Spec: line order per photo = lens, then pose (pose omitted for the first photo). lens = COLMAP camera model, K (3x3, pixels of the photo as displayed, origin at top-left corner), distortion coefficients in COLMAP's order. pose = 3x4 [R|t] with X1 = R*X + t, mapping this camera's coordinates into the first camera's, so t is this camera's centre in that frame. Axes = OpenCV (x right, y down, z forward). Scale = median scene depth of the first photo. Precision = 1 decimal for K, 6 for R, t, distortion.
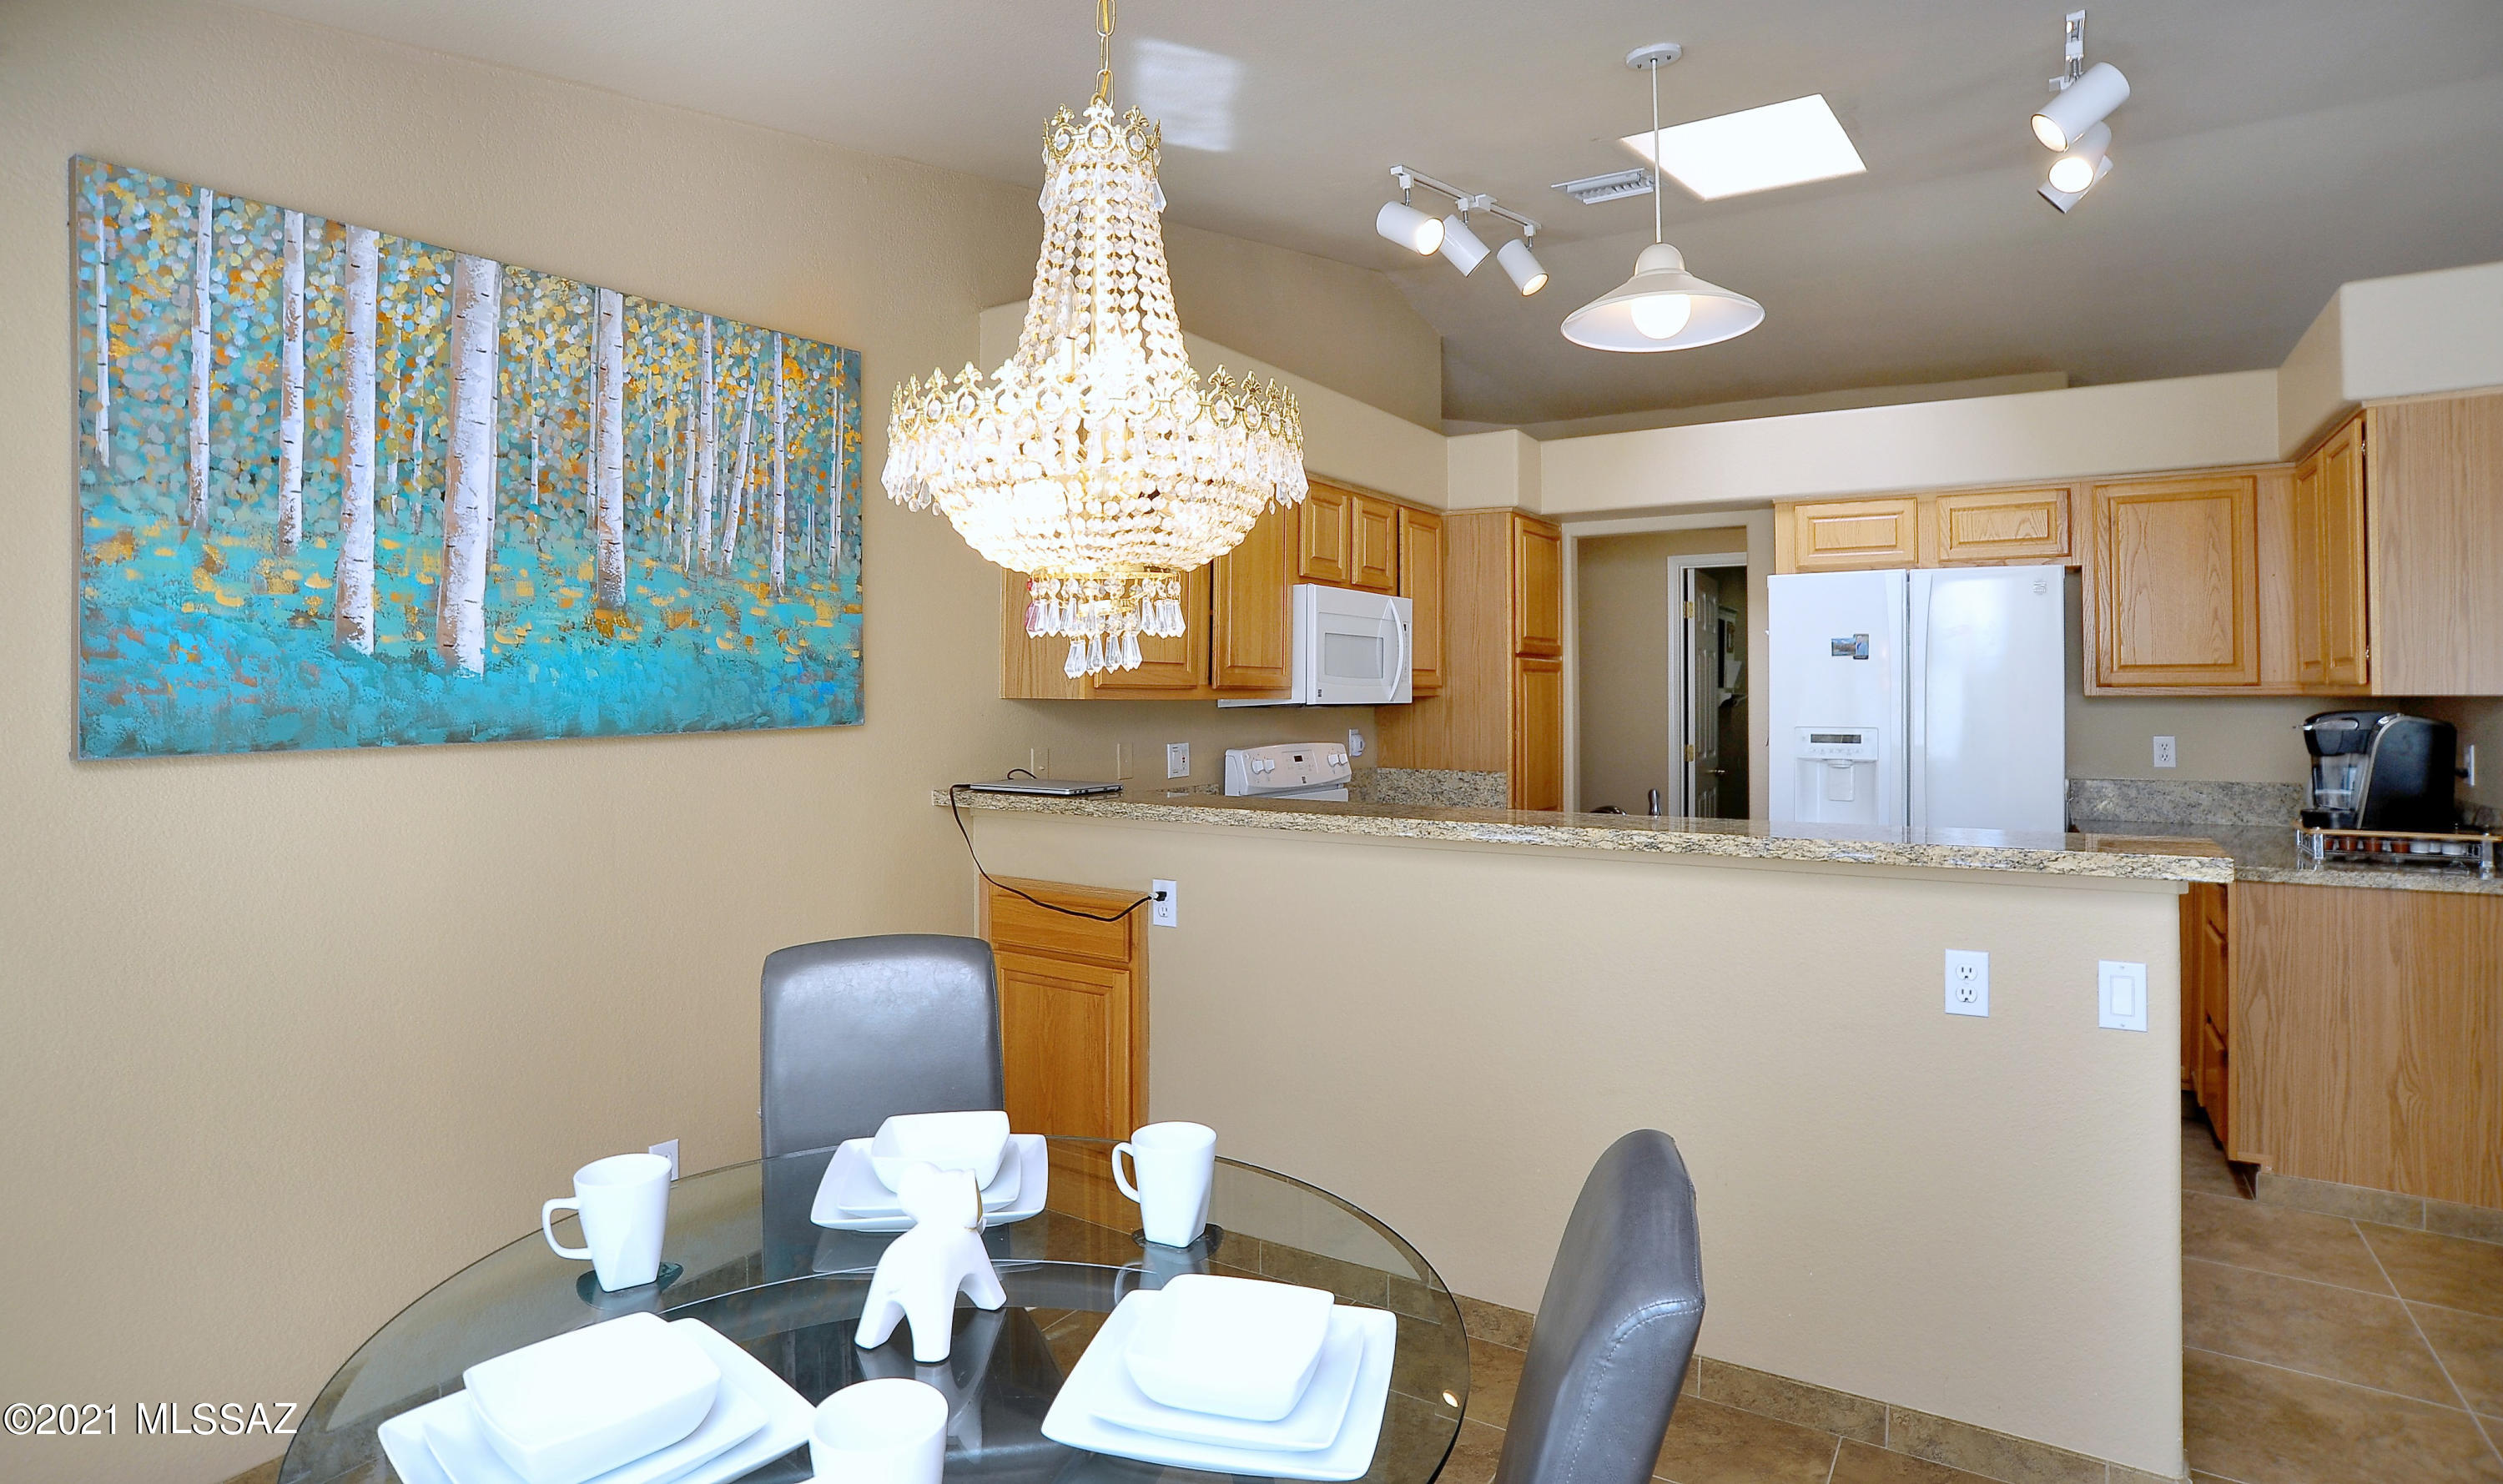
lens RADIAL K [[1284.3, 0, 1241.7], [0, 1284.3, 680.2], [0, 0, 1]] dist [-0.101232, 0.045860]
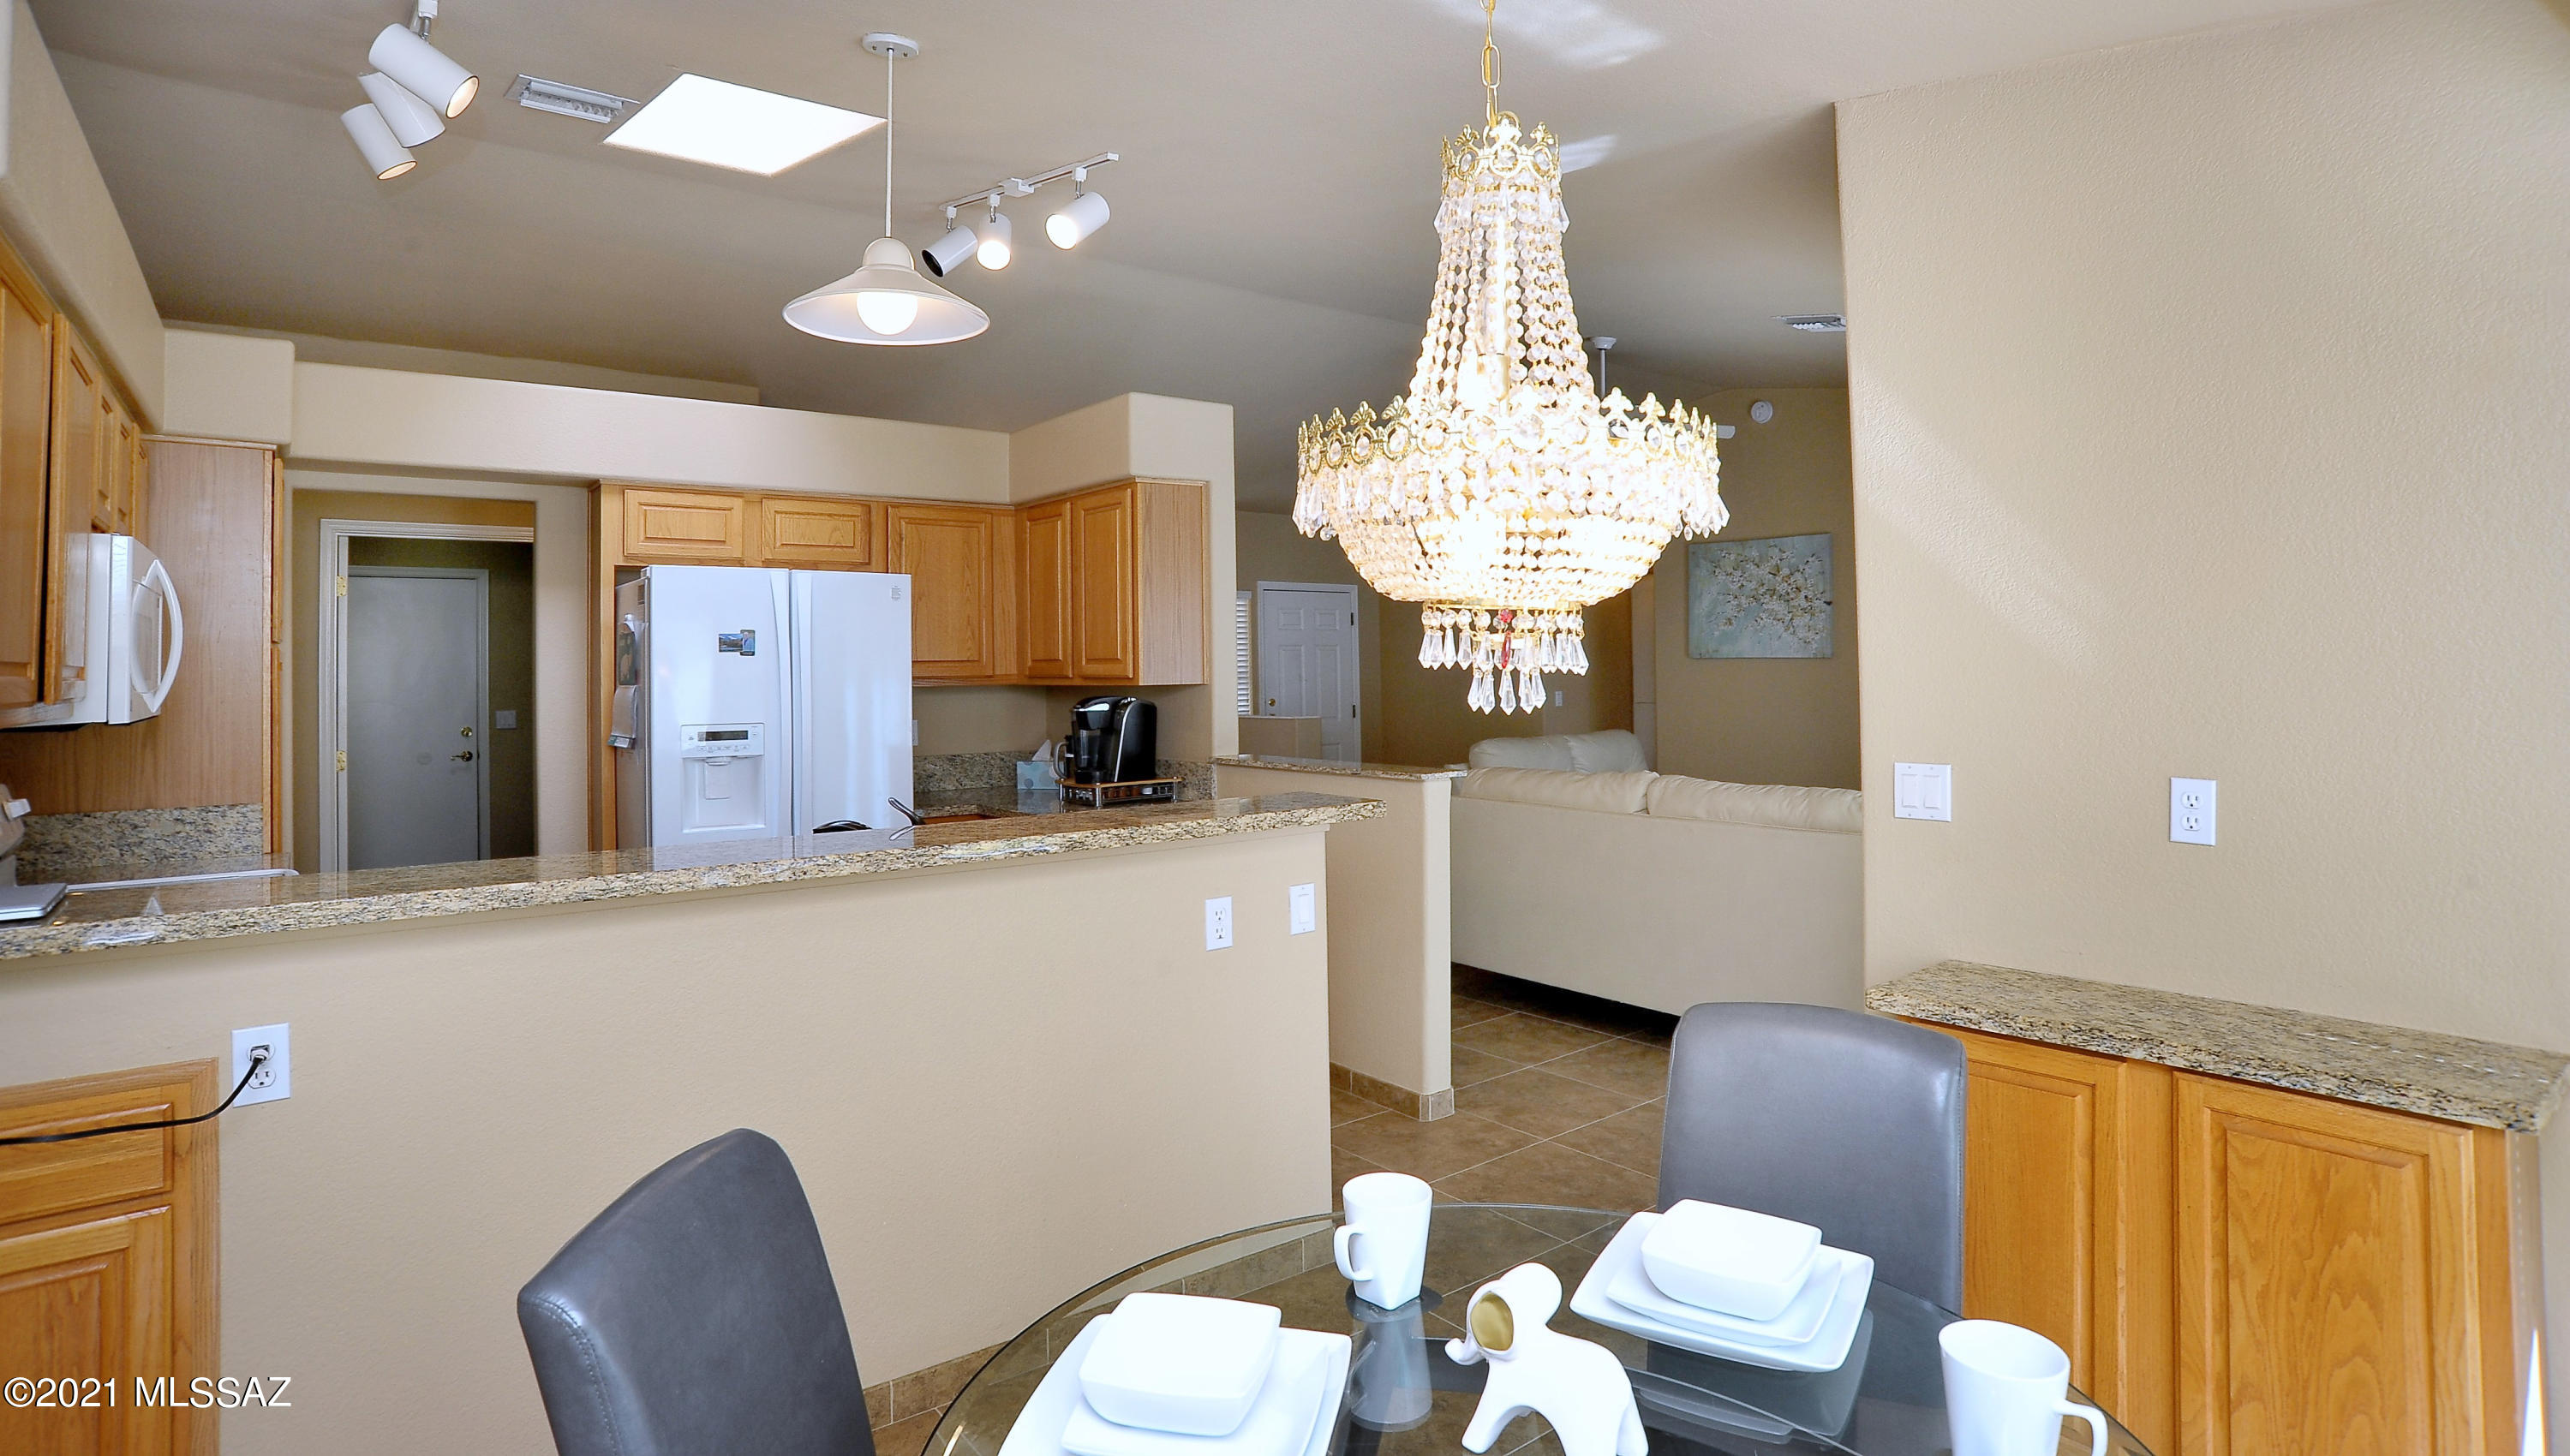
lens RADIAL K [[1302.1, 0, 1276.4], [0, 1302.1, 640.2], [0, 0, 1]] dist [-0.099487, 0.045439]
pose [[0.331498, 0.014249, 0.943348, -0.532681], [0.000735, 0.999882, -0.015361, -0.020394], [-0.943456, 0.005786, 0.331448, 0.415027]]
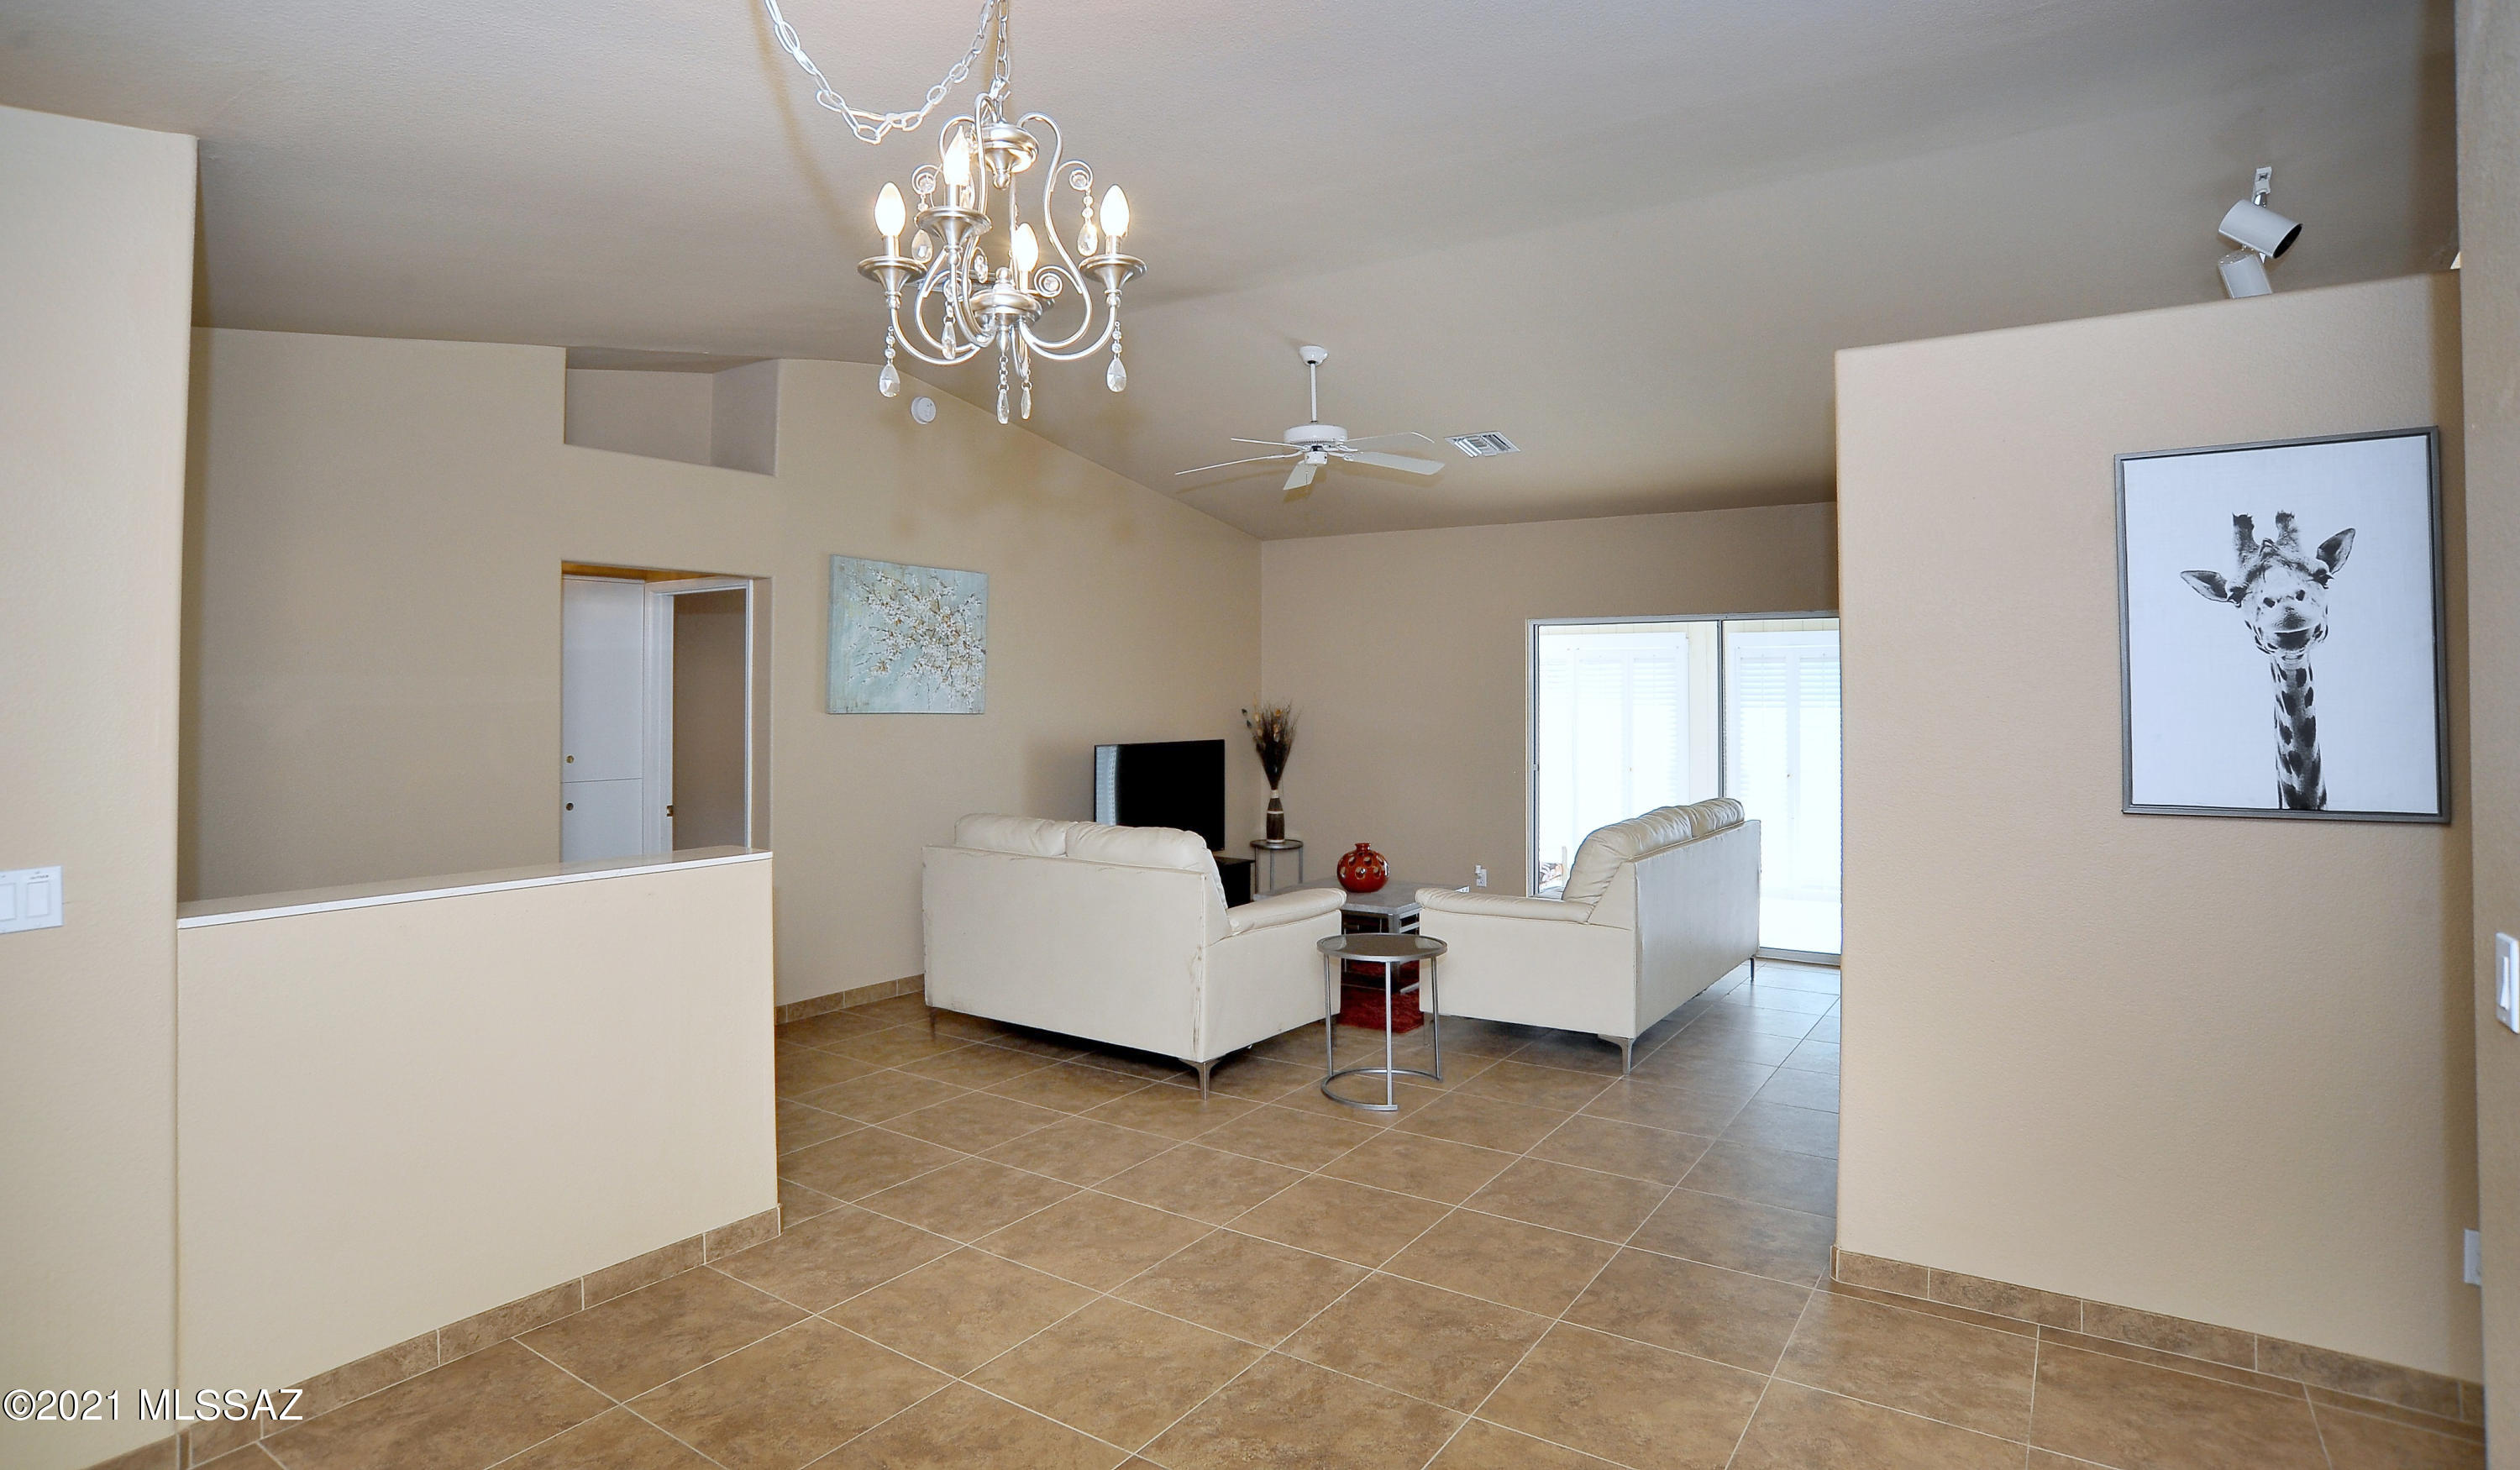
lens RADIAL K [[1289.6, 0, 1241.7], [0, 1289.6, 664.3], [0, 0, 1]] dist [-0.112888, 0.053403]
pose [[-0.999608, -0.000629, 0.027999, 2.074141], [-0.001697, 0.999271, -0.038138, -0.025739], [-0.027955, -0.038171, -0.998880, 2.801844]]
